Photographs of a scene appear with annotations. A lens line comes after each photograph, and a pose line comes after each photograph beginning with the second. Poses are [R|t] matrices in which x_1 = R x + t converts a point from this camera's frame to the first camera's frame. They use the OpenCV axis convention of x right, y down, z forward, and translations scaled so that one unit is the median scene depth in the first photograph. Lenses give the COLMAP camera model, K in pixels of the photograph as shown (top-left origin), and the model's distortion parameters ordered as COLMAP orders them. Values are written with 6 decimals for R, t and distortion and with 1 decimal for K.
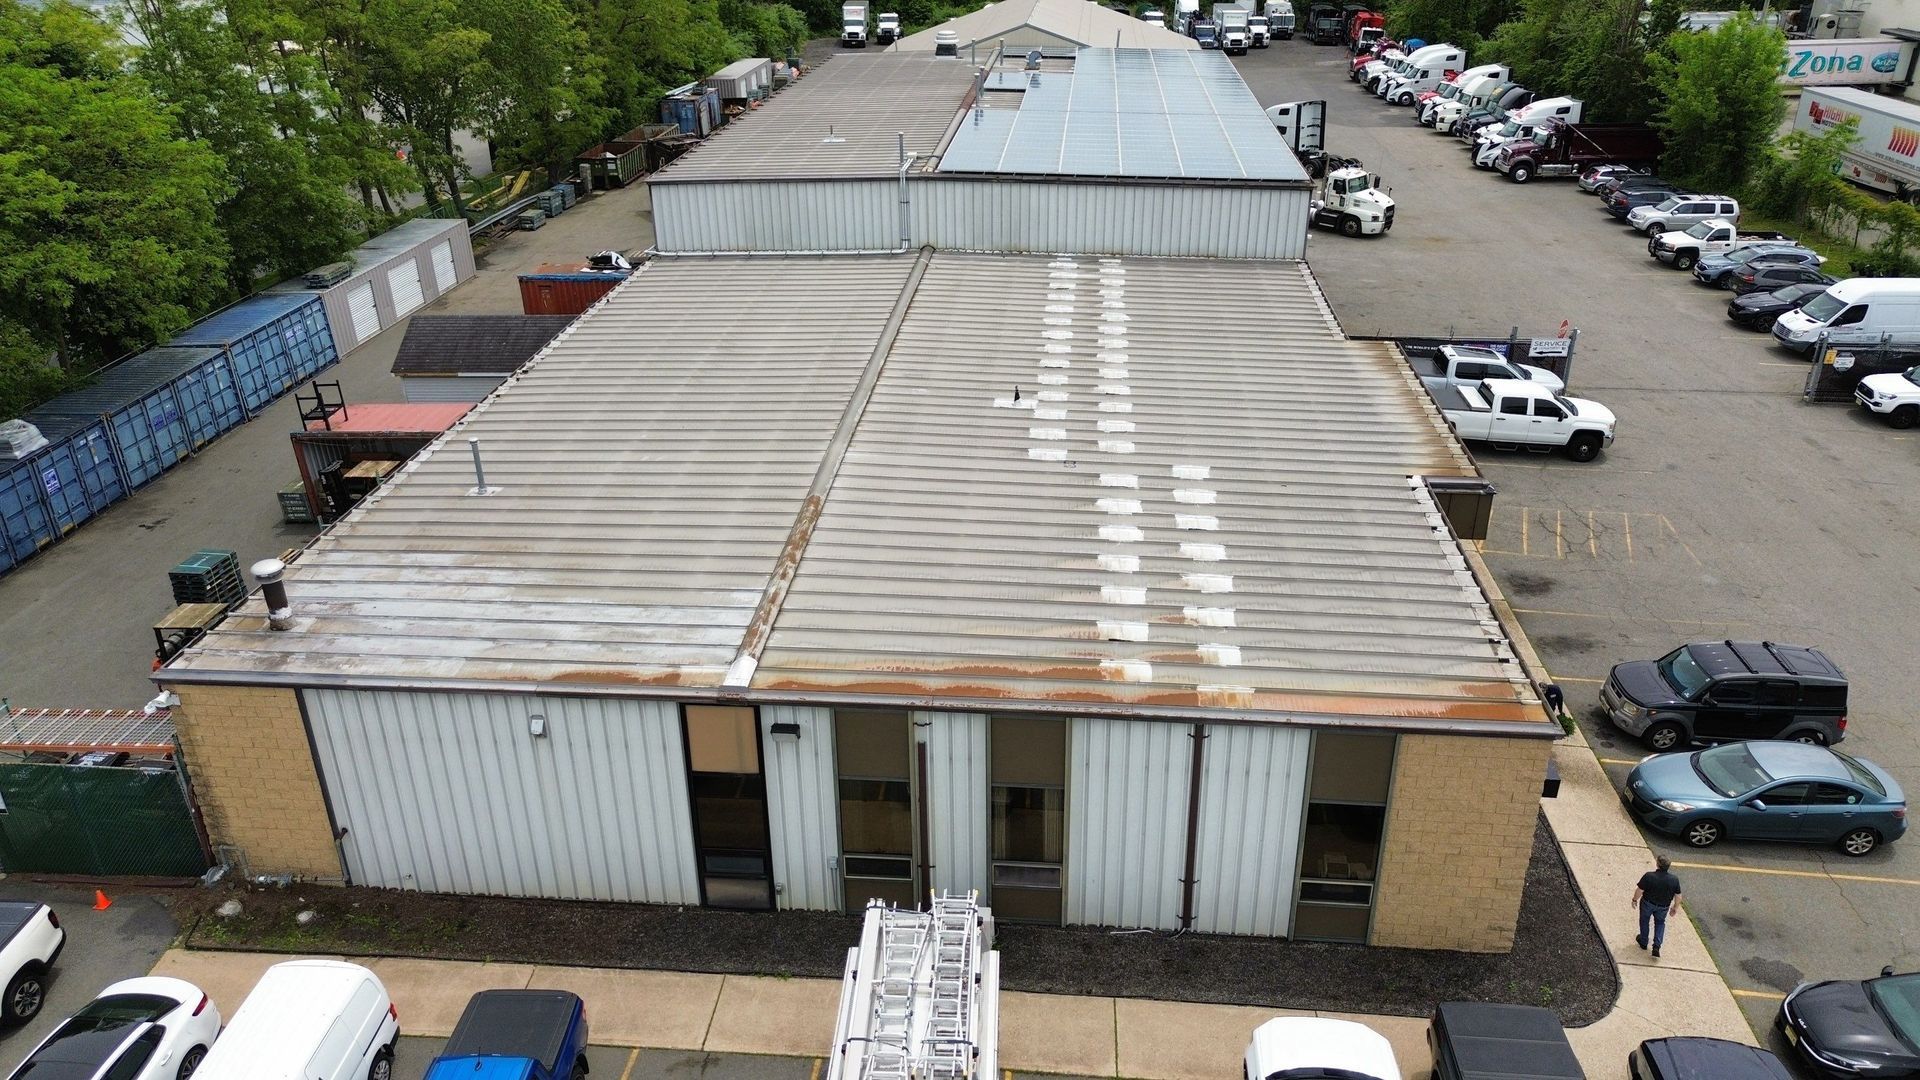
lens RADIAL K [[1384.0, 0, 970.4], [0, 1384.0, 482.5], [0, 0, 1]] dist [0.053524, -0.050137]
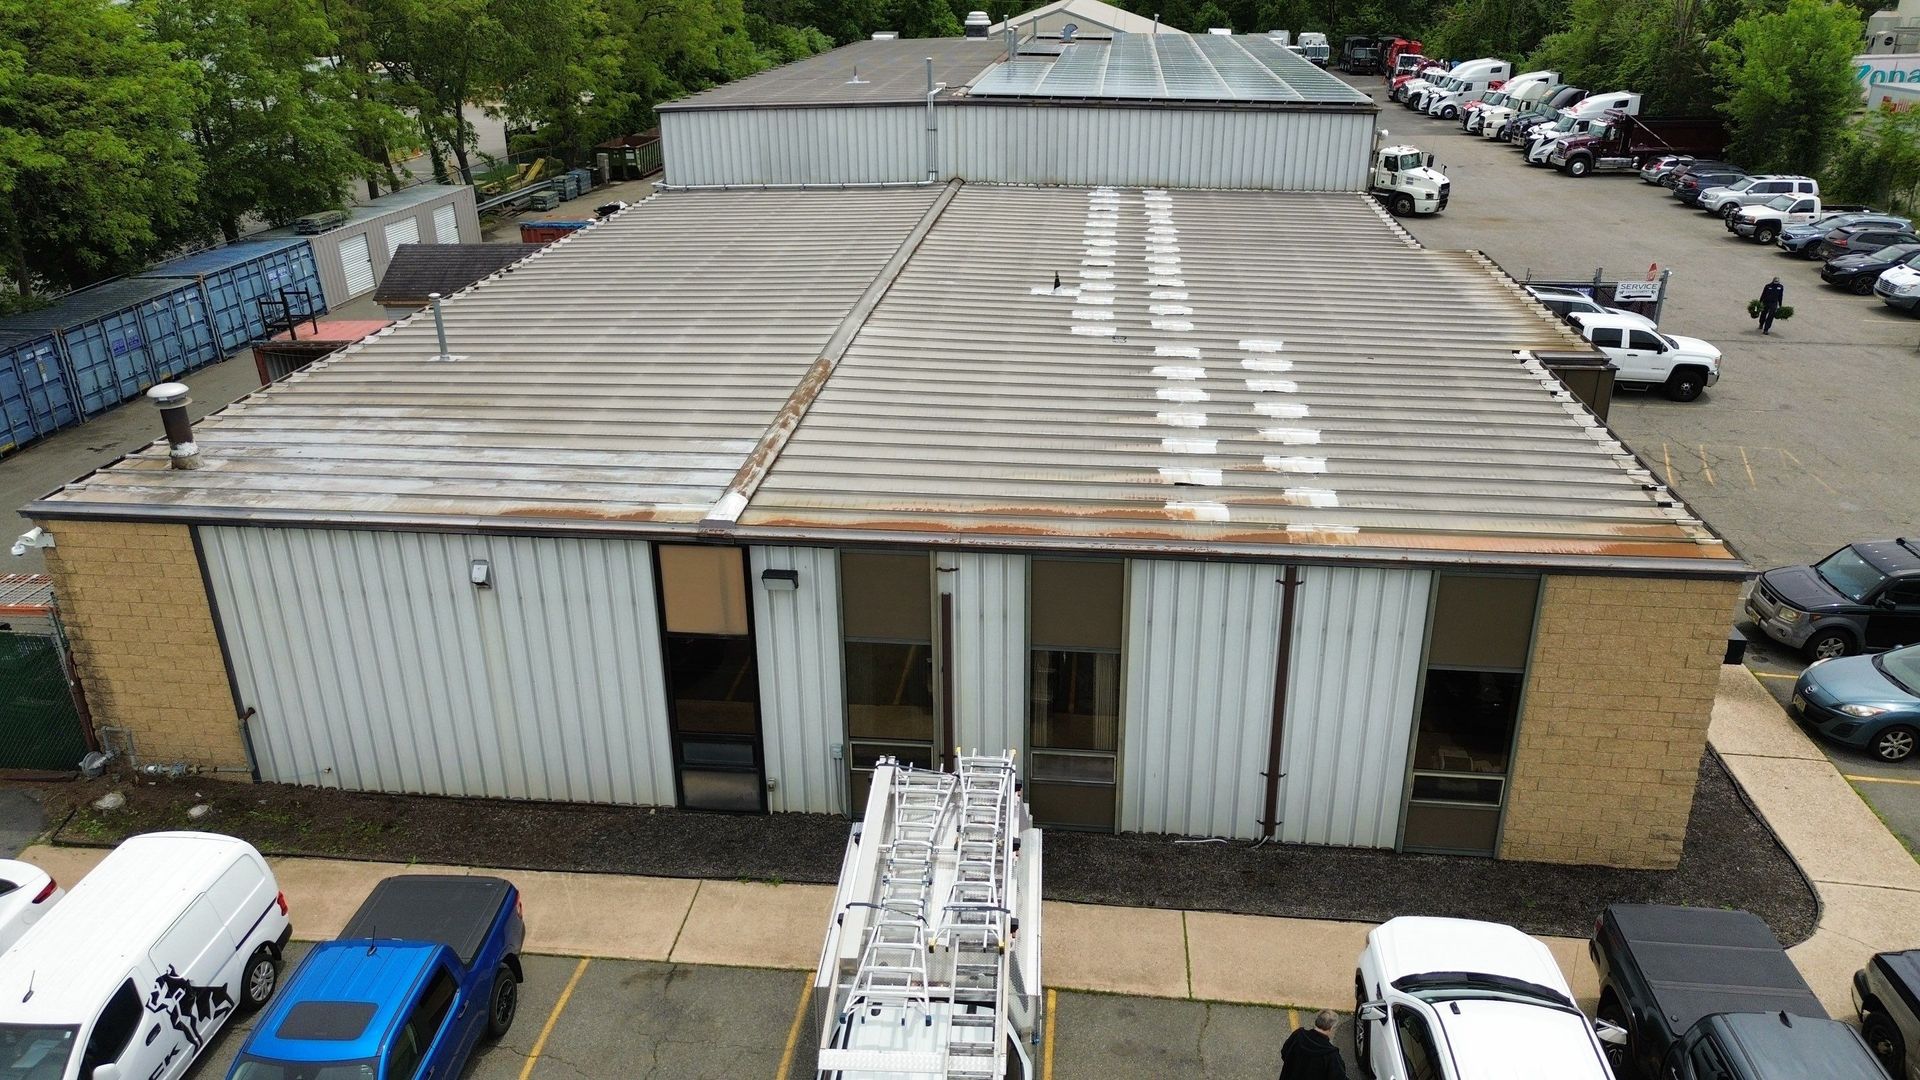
lens RADIAL K [[1384.0, 0, 970.4], [0, 1384.0, 482.5], [0, 0, 1]] dist [0.053524, -0.050137]
pose [[0.999800, 0.009435, -0.017651, -0.006644], [-0.010238, 0.998891, -0.045957, 0.146970], [0.017197, 0.046129, 0.998787, 0.169483]]
